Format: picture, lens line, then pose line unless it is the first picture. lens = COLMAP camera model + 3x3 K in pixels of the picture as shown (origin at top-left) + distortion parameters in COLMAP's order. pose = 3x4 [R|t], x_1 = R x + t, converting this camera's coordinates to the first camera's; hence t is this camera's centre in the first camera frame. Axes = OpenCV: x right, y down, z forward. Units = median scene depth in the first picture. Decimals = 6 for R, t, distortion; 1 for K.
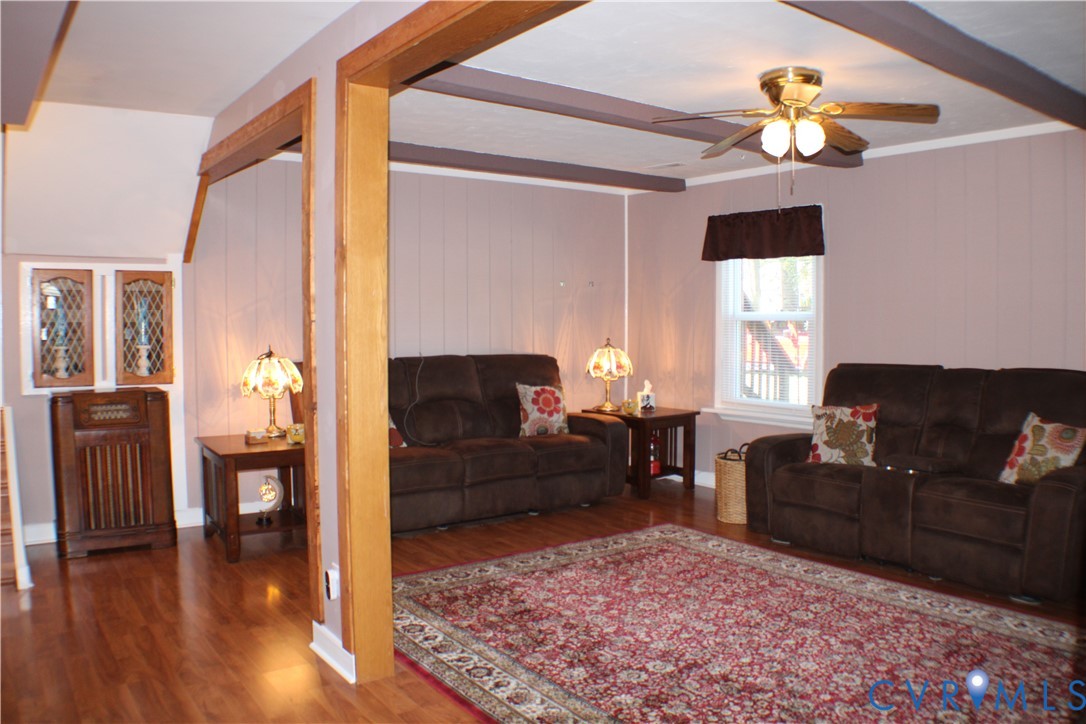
lens RADIAL K [[827.8, 0, 540.0], [0, 827.8, 344.8], [0, 0, 1]] dist [-0.215794, 0.079044]
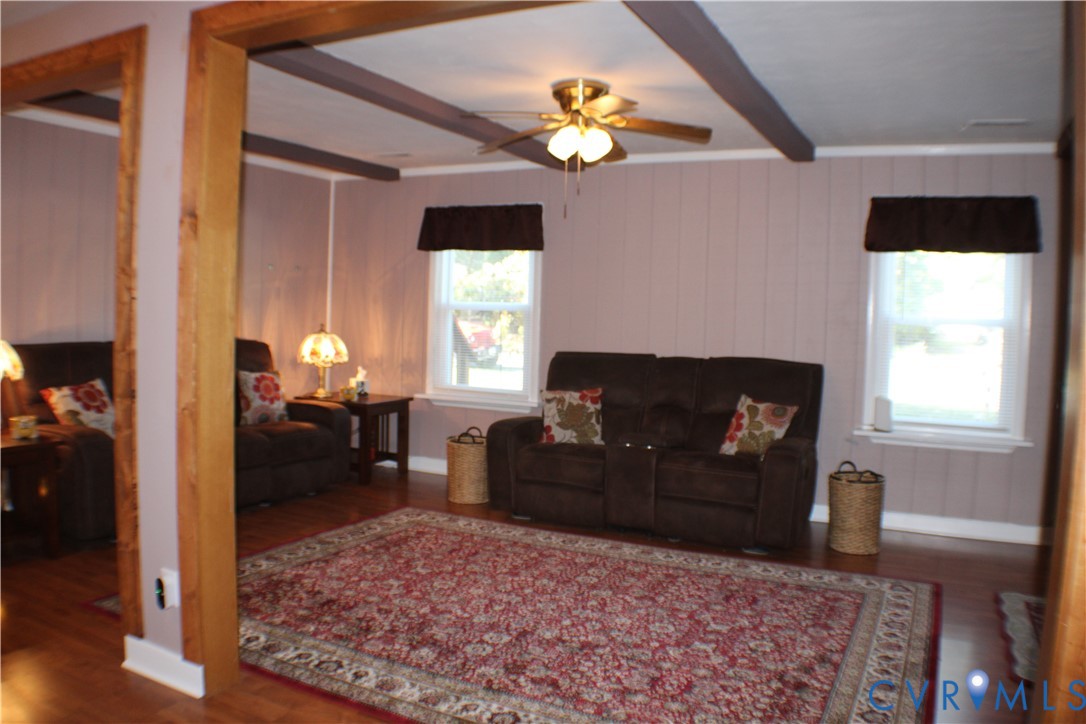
lens RADIAL K [[827.8, 0, 542.8], [0, 827.8, 340.5], [0, 0, 1]] dist [-0.215794, 0.079044]
pose [[0.886029, 0.012067, 0.463473, -0.202157], [-0.015973, 0.999862, 0.004503, 0.004571], [-0.463355, -0.011393, 0.886099, 0.025905]]
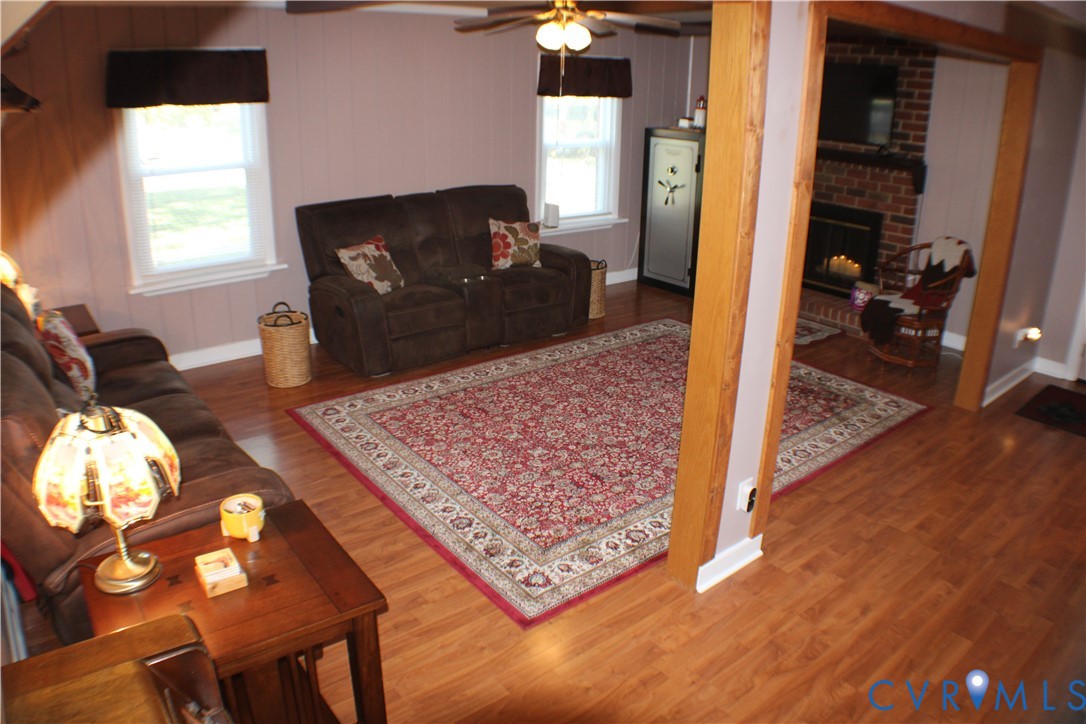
lens RADIAL K [[780.7, 0, 538.0], [0, 780.7, 353.2], [0, 0, 1]] dist [-0.209401, 0.016078]
pose [[-0.045010, -0.338076, 0.940042, -0.786809], [0.014430, 0.940677, 0.338996, -0.159290], [-0.998882, 0.028823, -0.037462, 0.911703]]
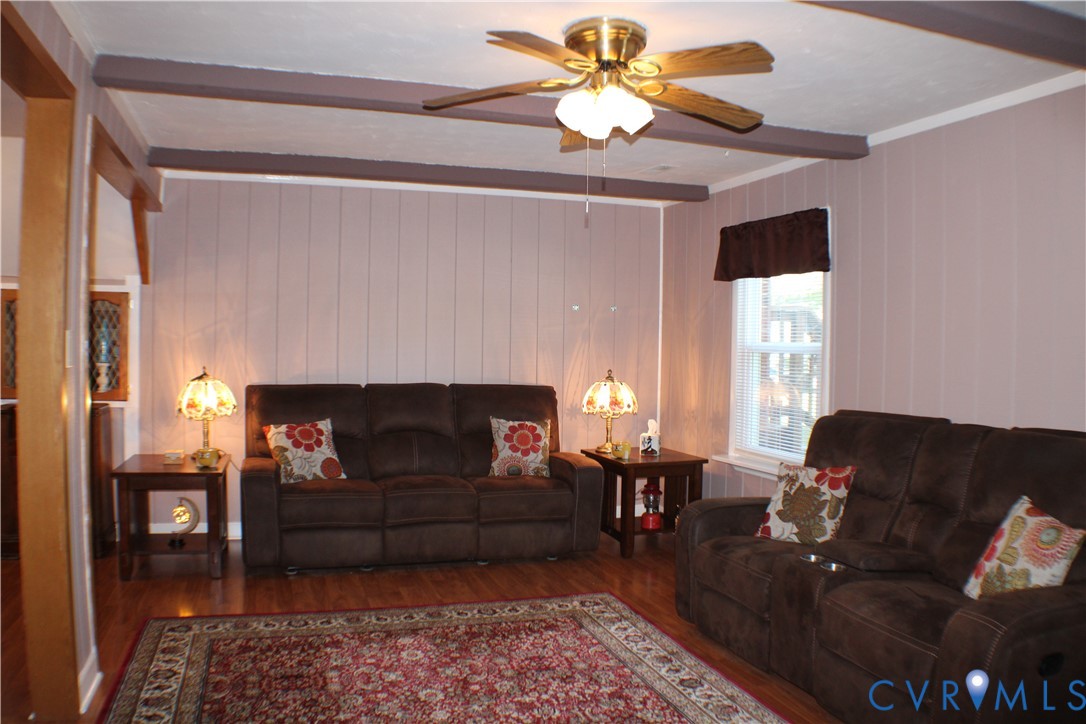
lens RADIAL K [[827.8, 0, 540.9], [0, 827.8, 349.9], [0, 0, 1]] dist [-0.215794, 0.079044]
pose [[0.954914, 0.020790, -0.296153, 0.405224], [-0.028302, 0.999377, -0.021102, -0.012793], [0.295529, 0.028532, 0.954907, 0.214201]]
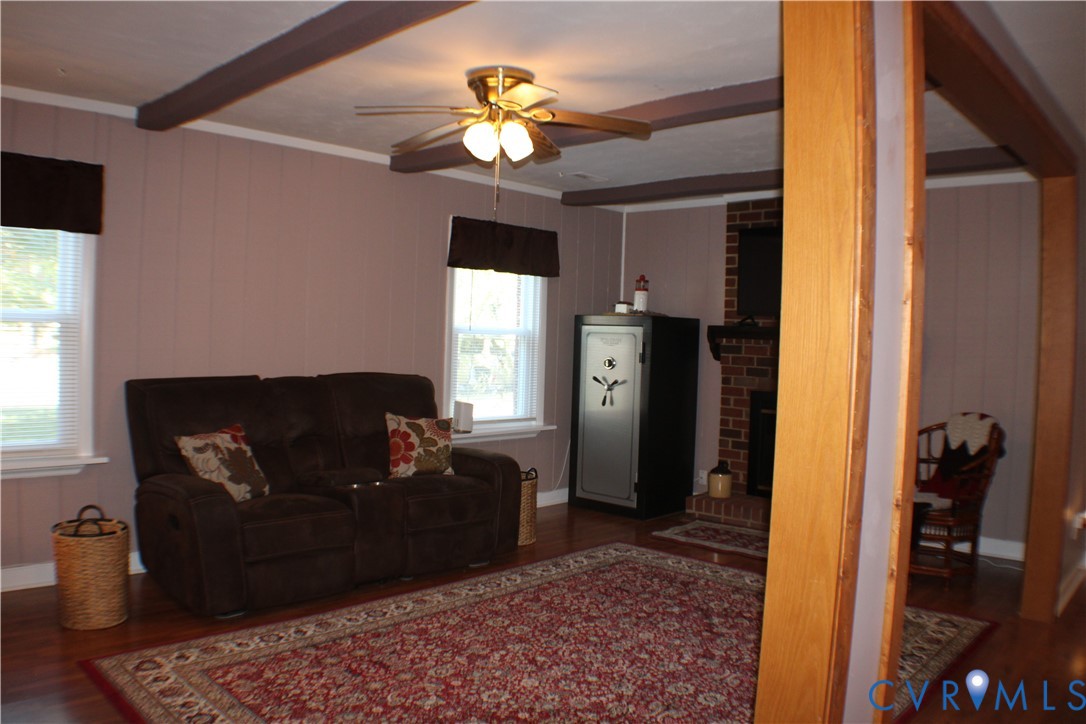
lens RADIAL K [[827.8, 0, 546.4], [0, 827.8, 360.6], [0, 0, 1]] dist [-0.215794, 0.079044]
pose [[-0.189830, -0.036067, 0.981154, -0.537918], [-0.000559, 0.999329, 0.036627, -0.028951], [-0.981817, 0.006405, -0.189723, 0.937225]]
